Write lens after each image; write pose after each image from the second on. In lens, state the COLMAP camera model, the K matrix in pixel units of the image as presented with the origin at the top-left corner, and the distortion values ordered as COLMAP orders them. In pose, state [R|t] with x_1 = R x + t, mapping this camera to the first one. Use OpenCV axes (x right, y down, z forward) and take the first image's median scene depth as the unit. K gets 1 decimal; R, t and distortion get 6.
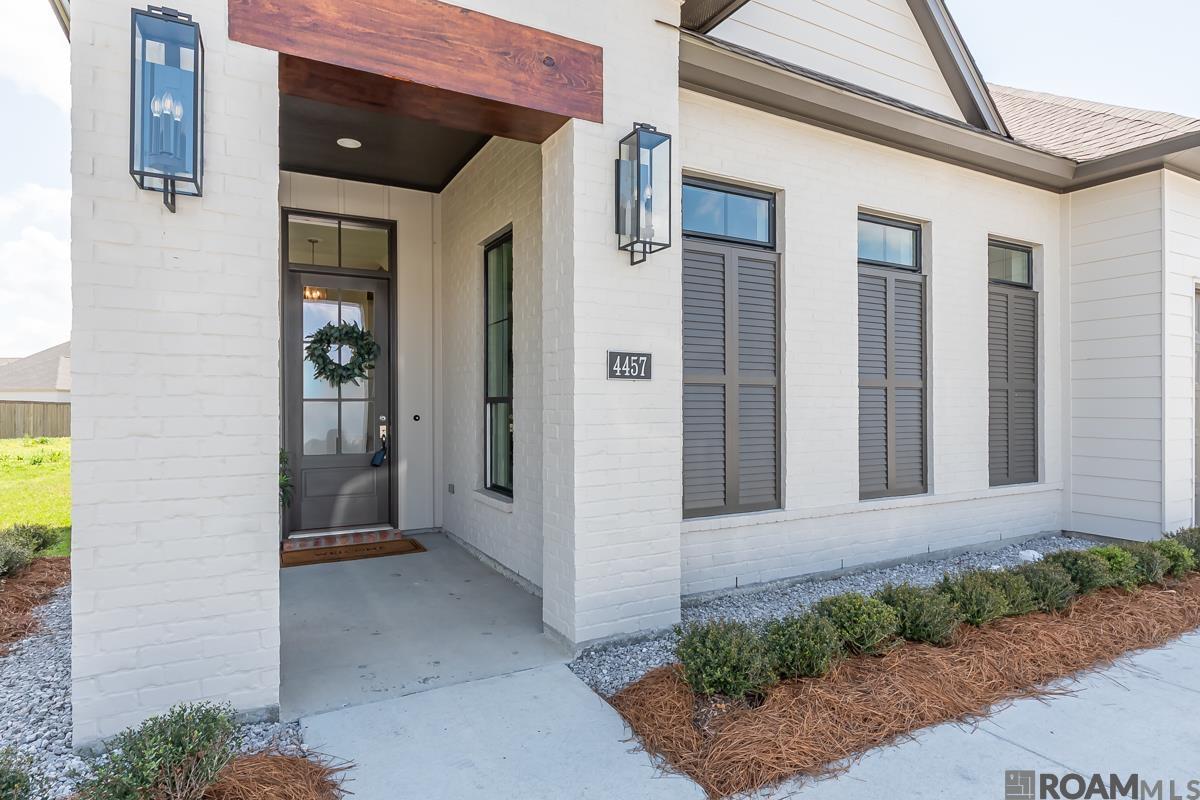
lens RADIAL K [[653.3, 0, 600.0], [0, 653.3, 400.0], [0, 0, 1]] dist [-0.006632, -0.000781]
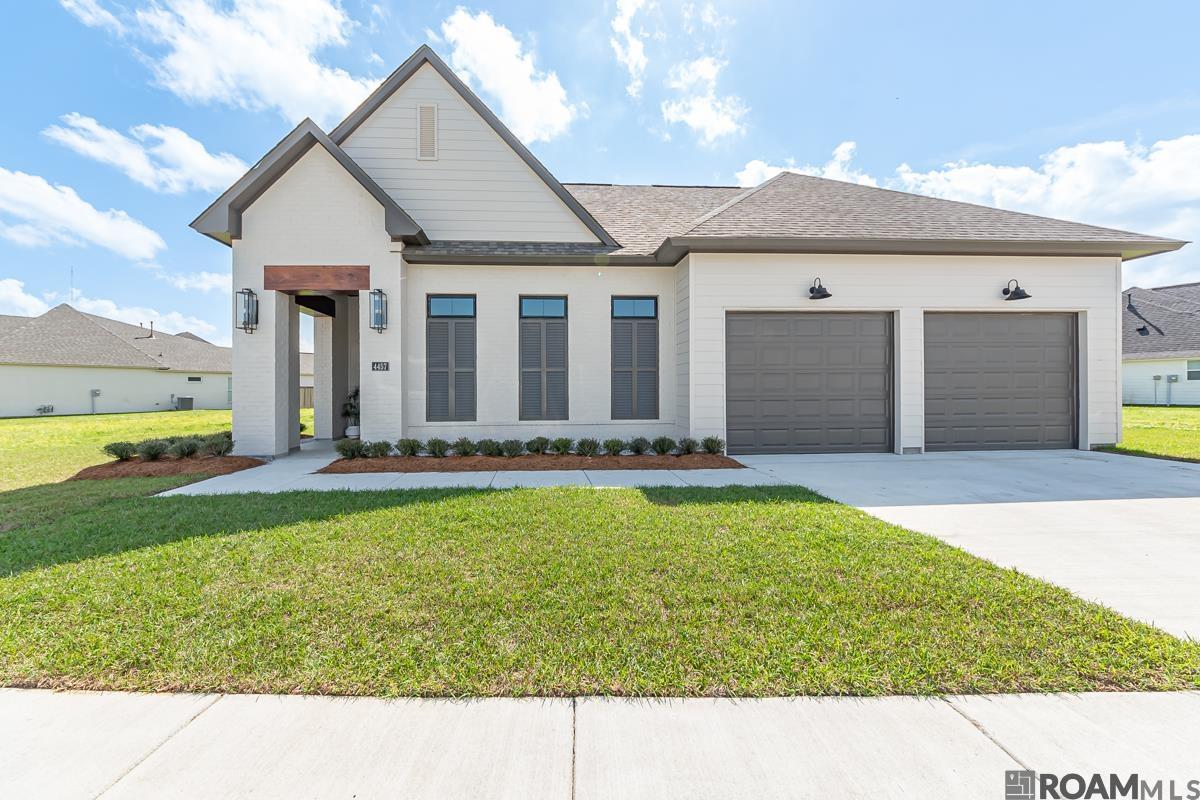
lens RADIAL K [[441.9, 0, 595.5], [0, 441.9, 375.9], [0, 0, 1]] dist [-0.000949, -0.000138]
pose [[0.896671, -0.001019, -0.442697, 1.806172], [0.001782, 0.999998, 0.001307, -0.008575], [0.442695, -0.001960, 0.896670, -0.404676]]
